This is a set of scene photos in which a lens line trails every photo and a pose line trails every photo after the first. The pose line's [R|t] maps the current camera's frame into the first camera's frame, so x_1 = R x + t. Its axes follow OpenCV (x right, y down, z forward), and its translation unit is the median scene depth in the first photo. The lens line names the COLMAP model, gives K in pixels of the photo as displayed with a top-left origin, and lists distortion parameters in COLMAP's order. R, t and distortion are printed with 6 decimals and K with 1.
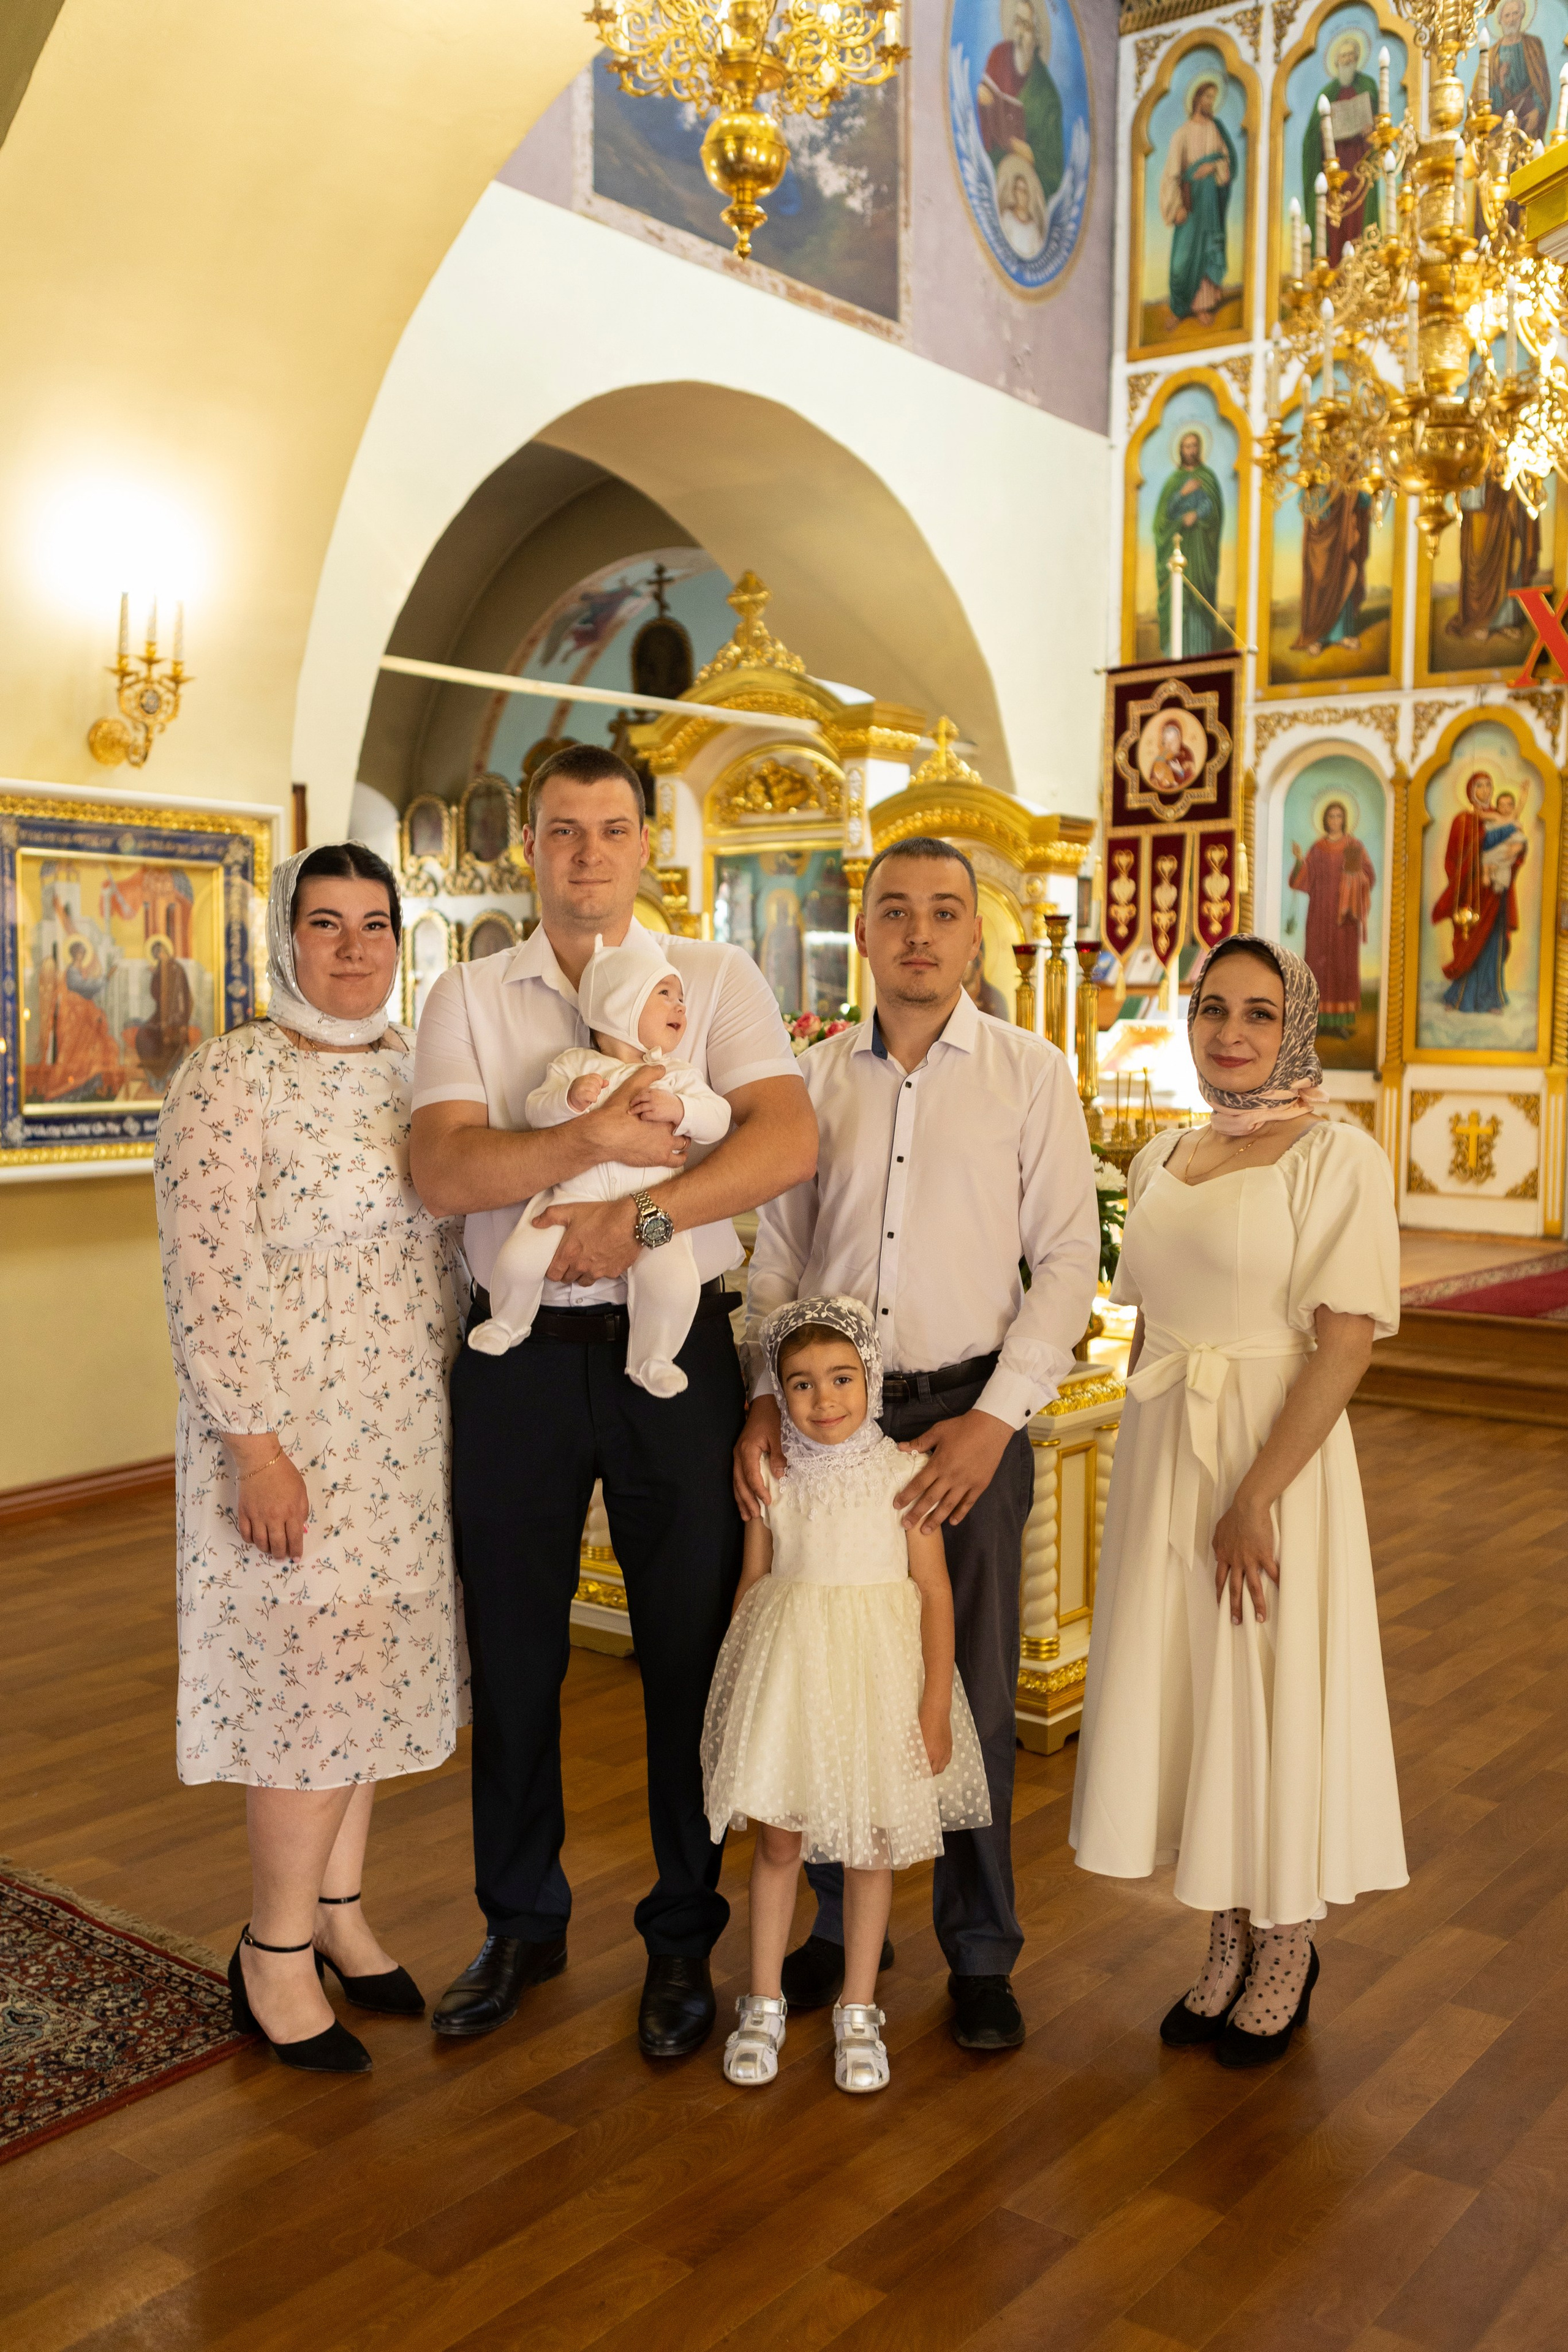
lens RADIAL K [[2185.4, 0, 786.2], [0, 2185.4, 1167.1], [0, 0, 1]] dist [0.005088, -0.016526]
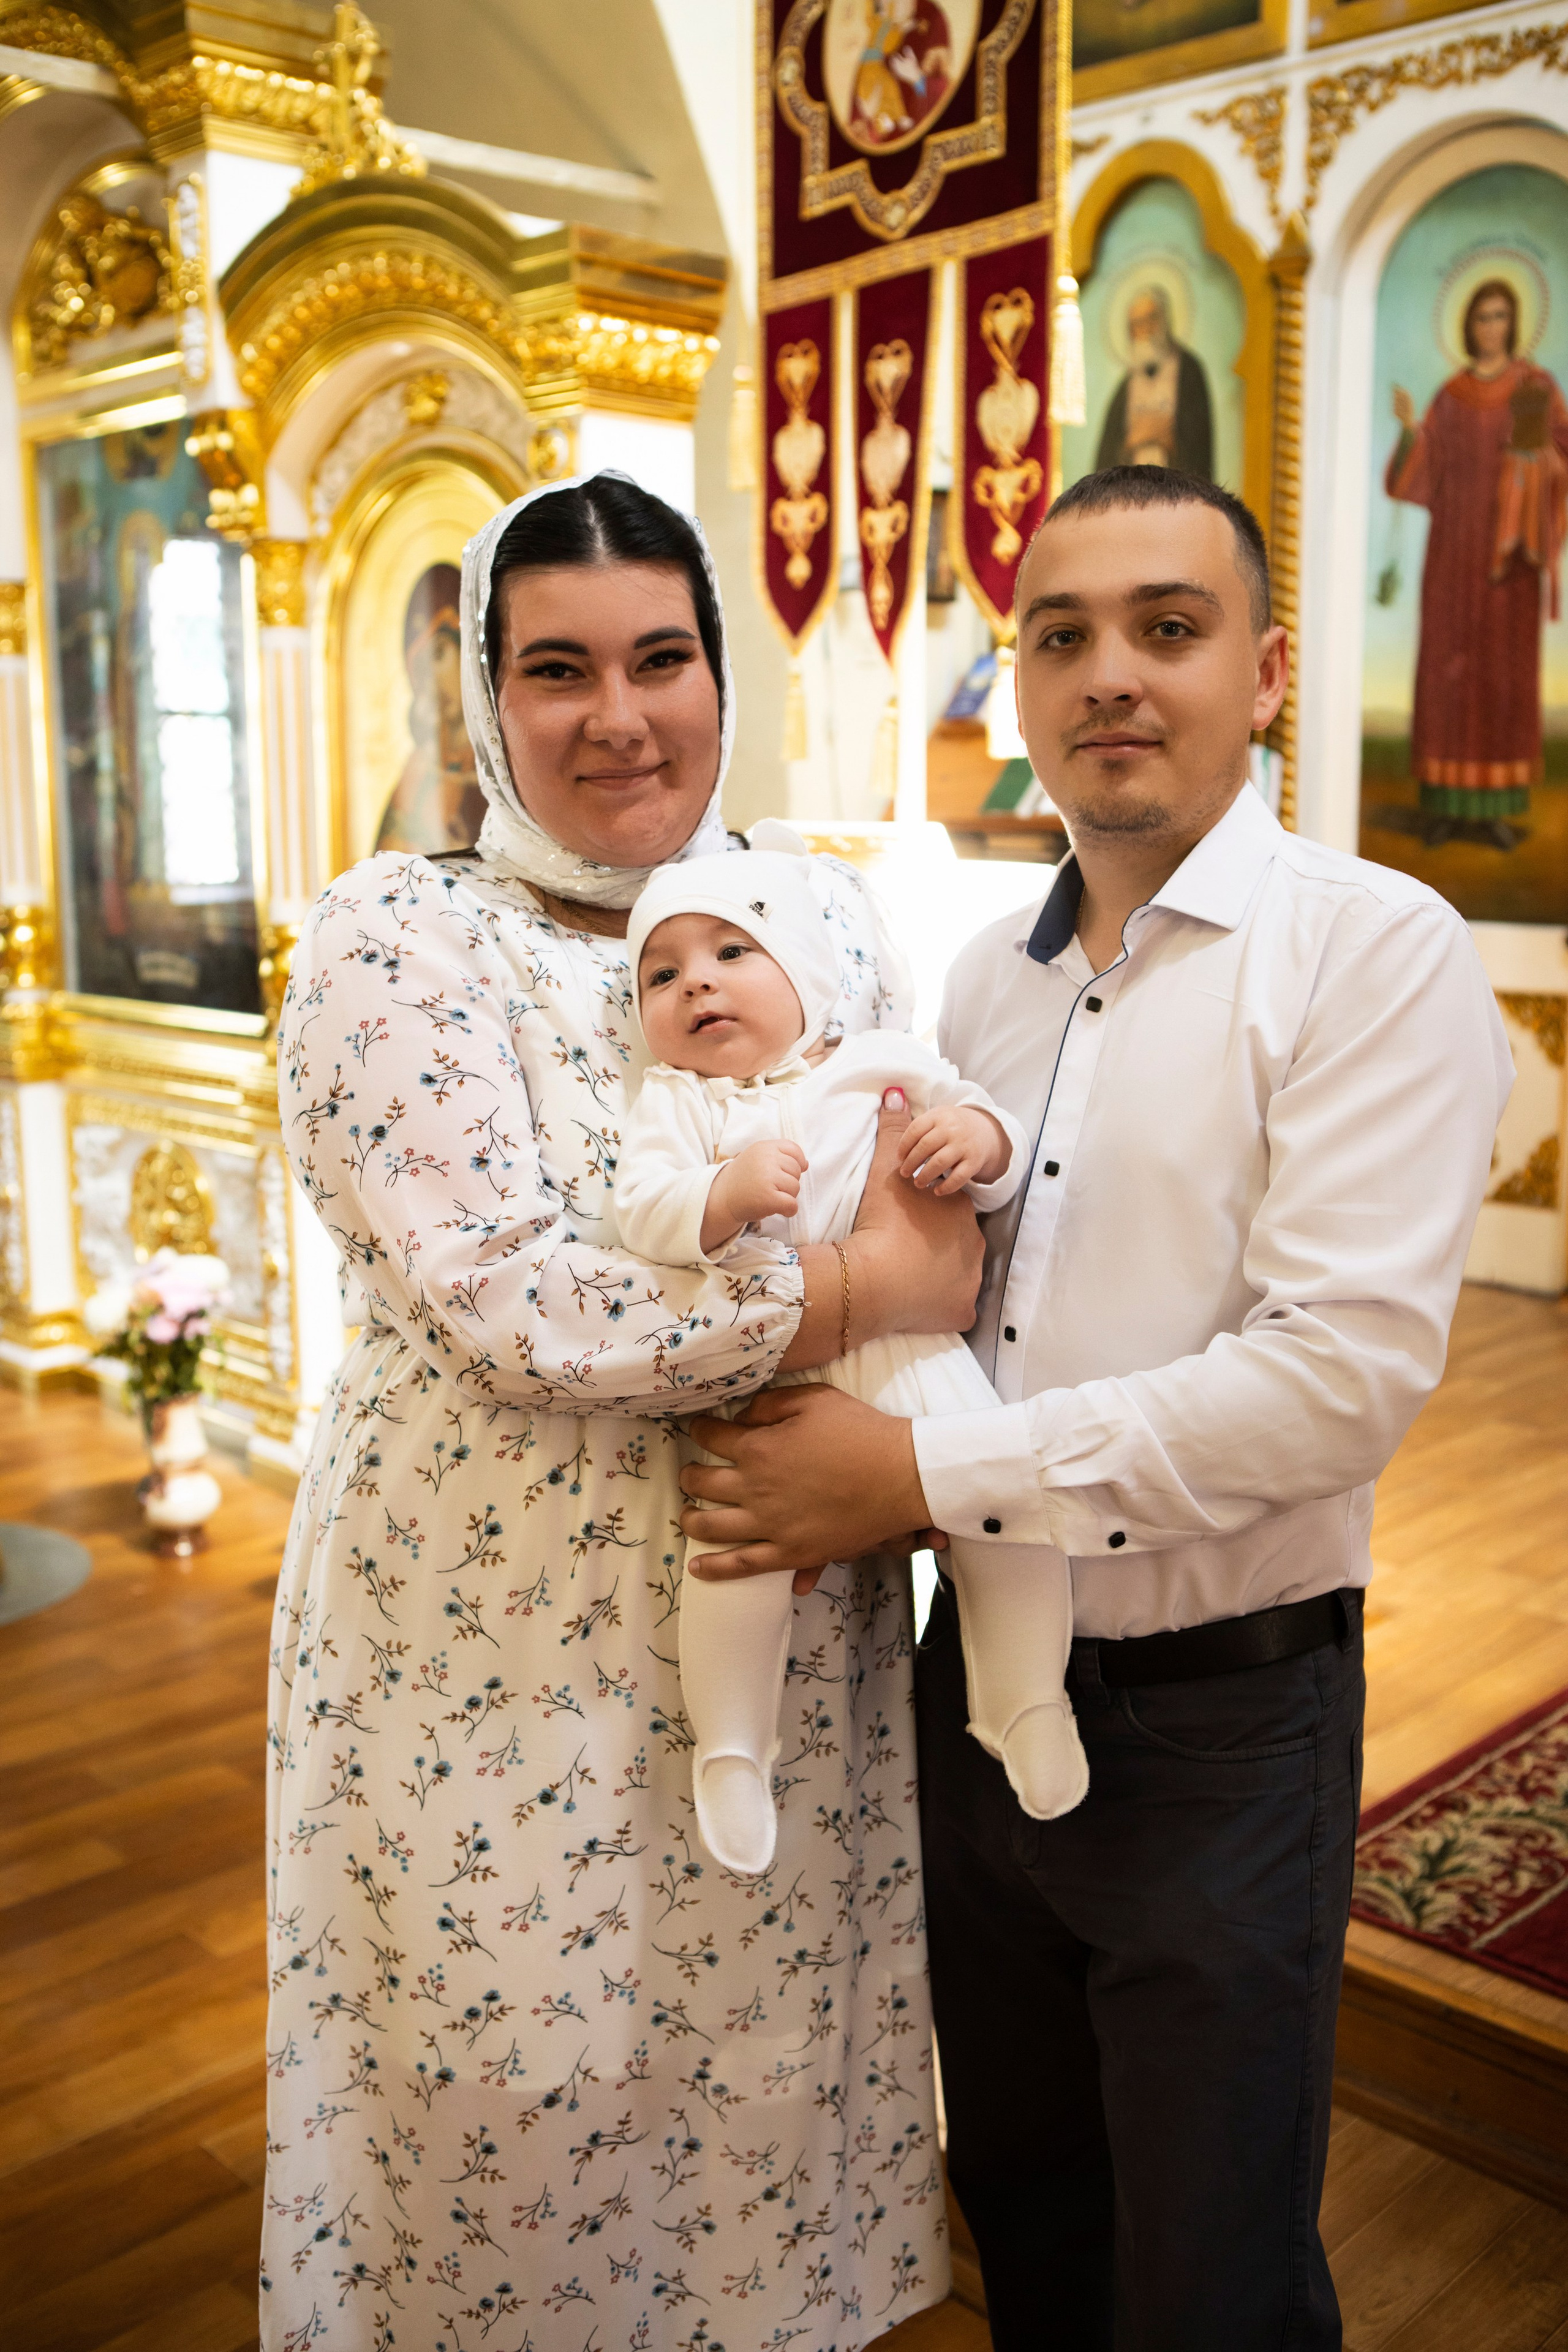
lens RADIAL K [[2320.0, 0, 784.0], [0, 2320.0, 1176.0], [0, 0, 1]] dist [-0.076784, 0.124230]
pose [[0.991452, 0.011494, -0.129963, 0.196522], [0.001406, 0.995113, 0.098730, -0.044435], [0.130463, -0.098069, 0.986591, 0.594576]]
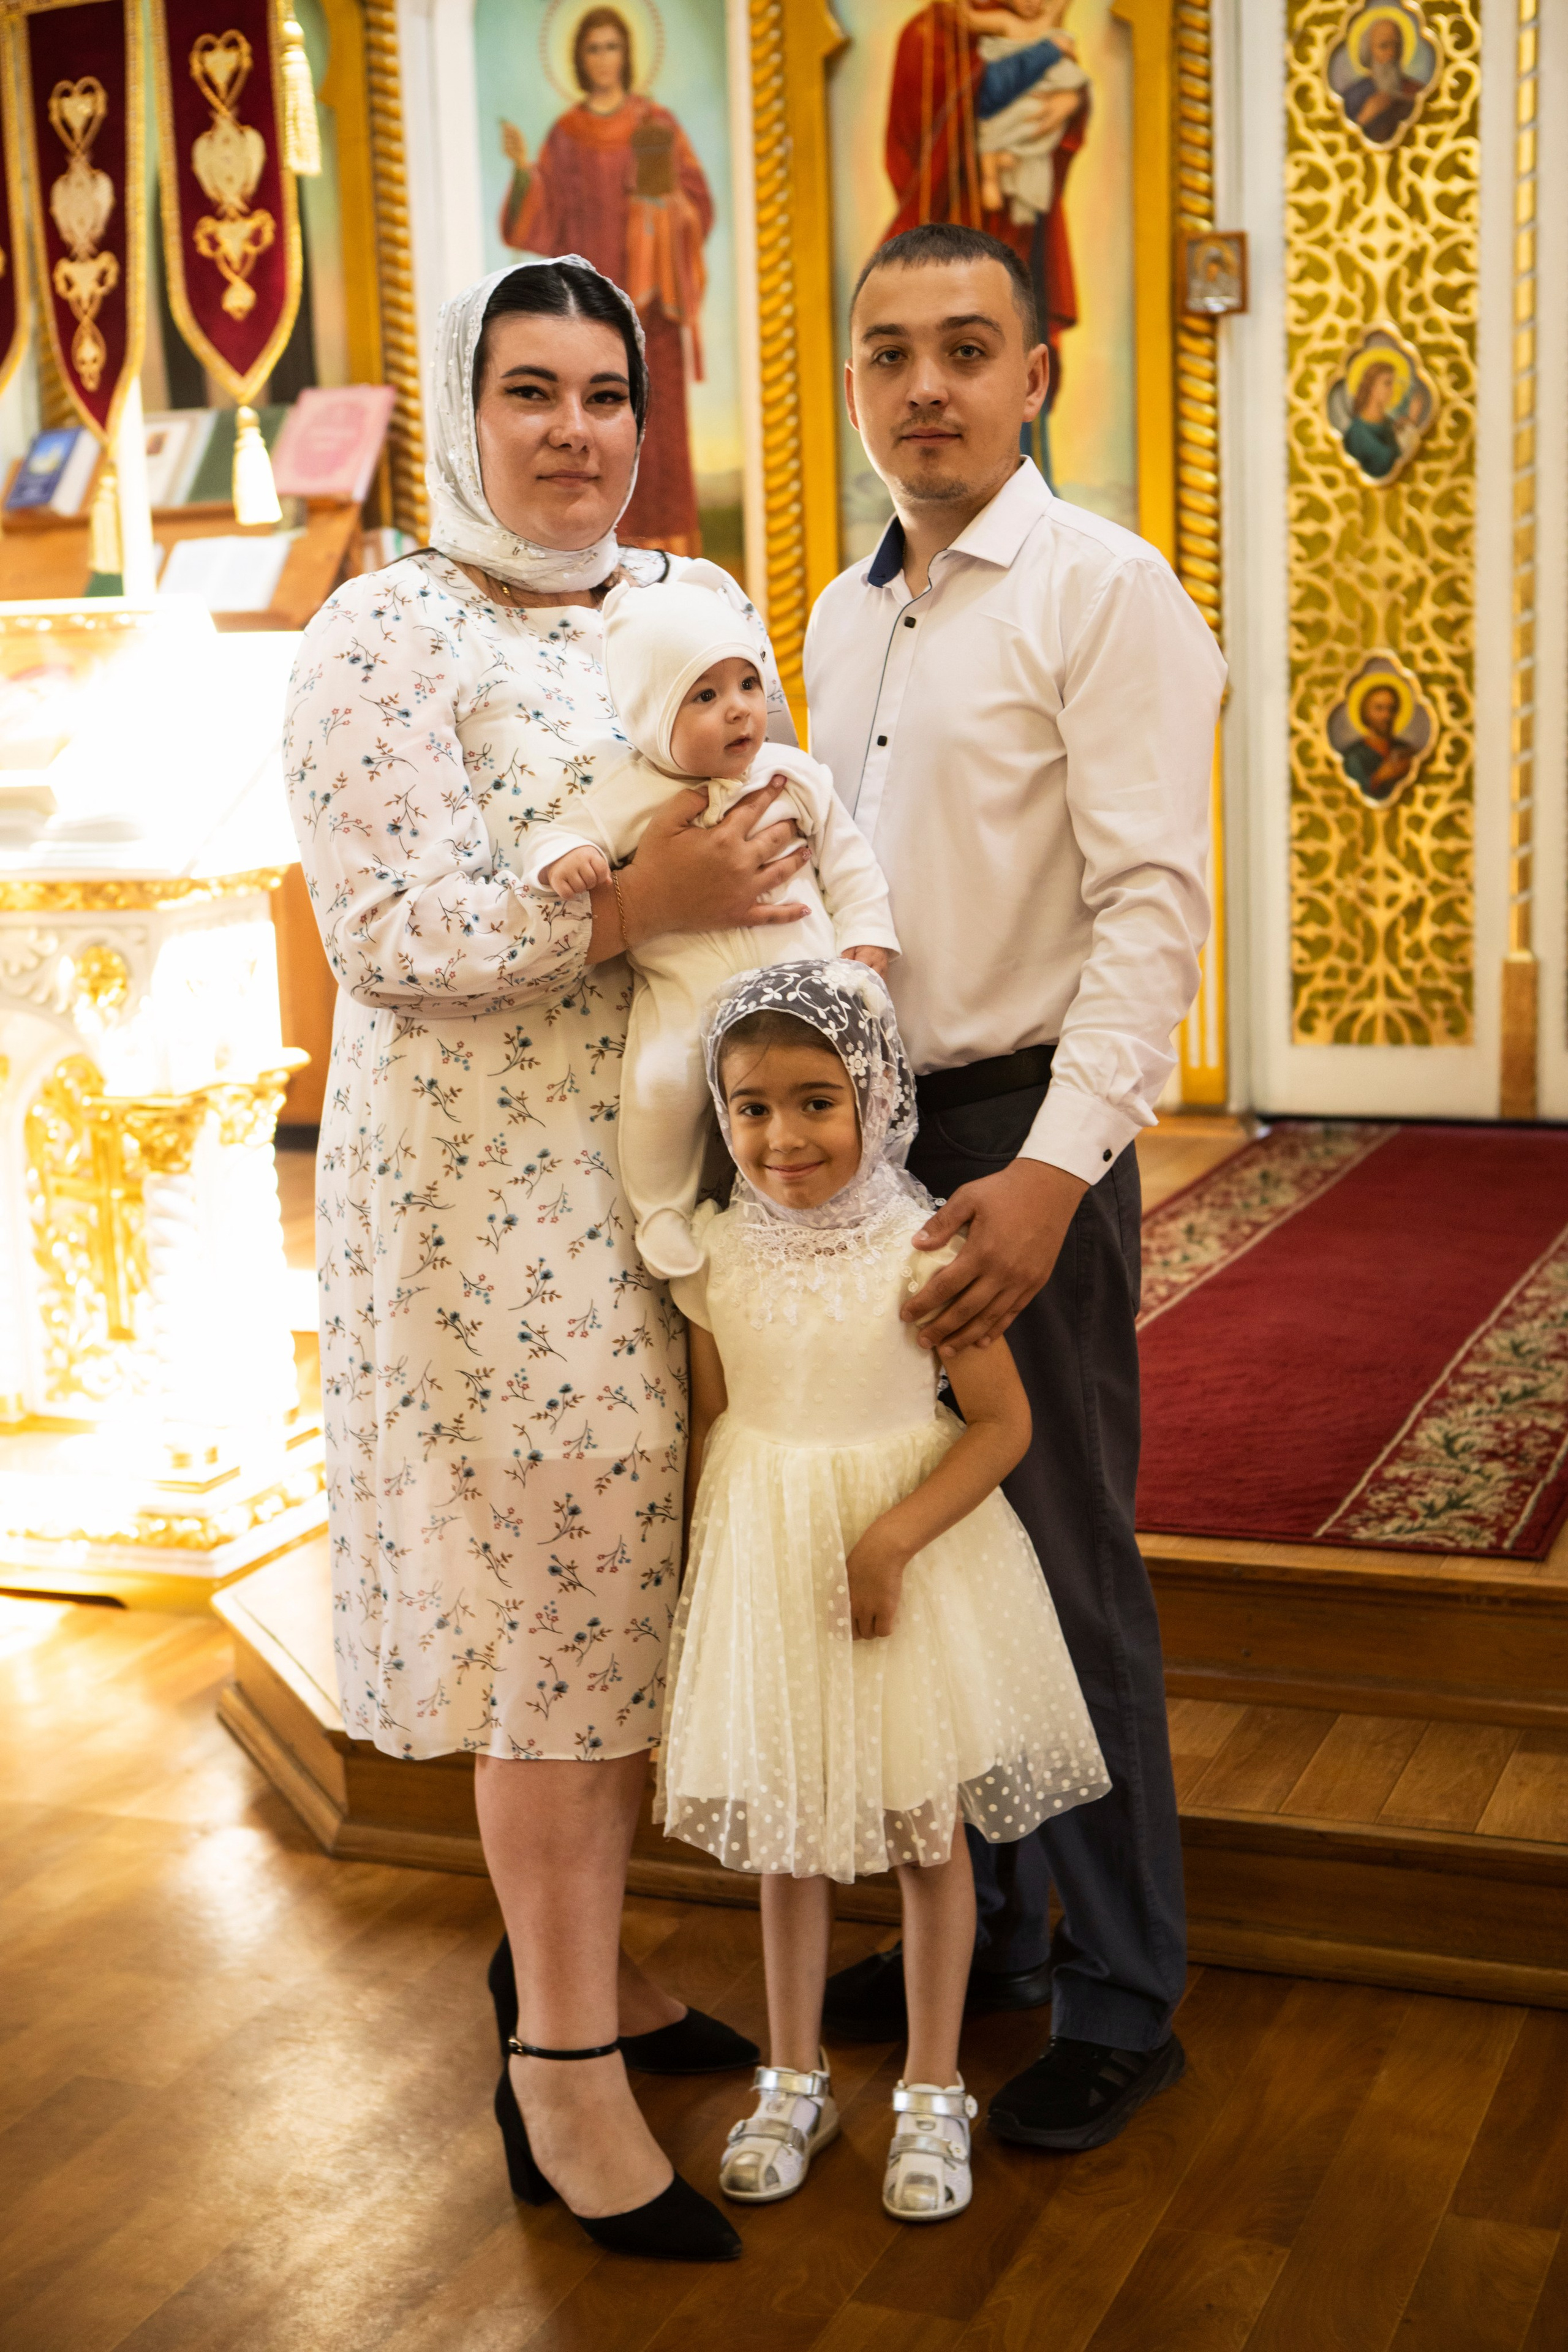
lens RADIAL K [[3272.0, 0, 793.5], [0, 3272.0, 1162.6], [0, 0, 1]] dist [0.026178, 0.060749]
pose [[0.961293, -0.089882, 0.260455, 0.128679], [0.065038, 0.992605, 0.102497, -0.025198], [-0.267742, -0.081591, 0.960030, 0.469622]]
